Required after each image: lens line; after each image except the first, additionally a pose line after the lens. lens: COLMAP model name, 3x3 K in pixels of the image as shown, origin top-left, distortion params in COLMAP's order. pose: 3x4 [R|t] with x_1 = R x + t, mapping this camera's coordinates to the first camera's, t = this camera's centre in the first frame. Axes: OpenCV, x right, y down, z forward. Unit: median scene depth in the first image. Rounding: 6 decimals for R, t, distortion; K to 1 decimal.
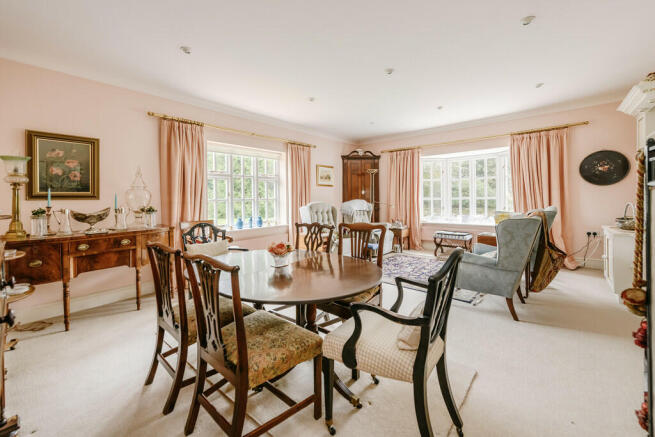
lens RADIAL K [[265.4, 0, 307.7], [0, 265.4, 205.8], [0, 0, 1]] dist [0.001793, 0.000226]
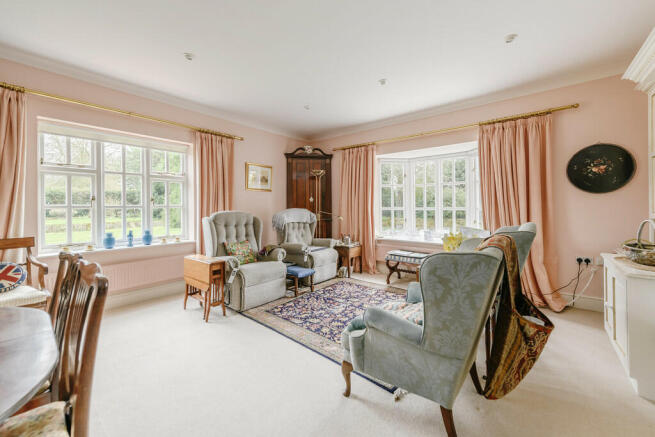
lens RADIAL K [[261.7, 0, 326.3], [0, 261.7, 209.4], [0, 0, 1]] dist [0.009765, -0.000046]
pose [[0.997394, 0.012563, 0.071039, 0.242307], [-0.011324, 0.999777, -0.017806, -0.008762], [-0.071247, 0.016955, 0.997315, 0.252080]]
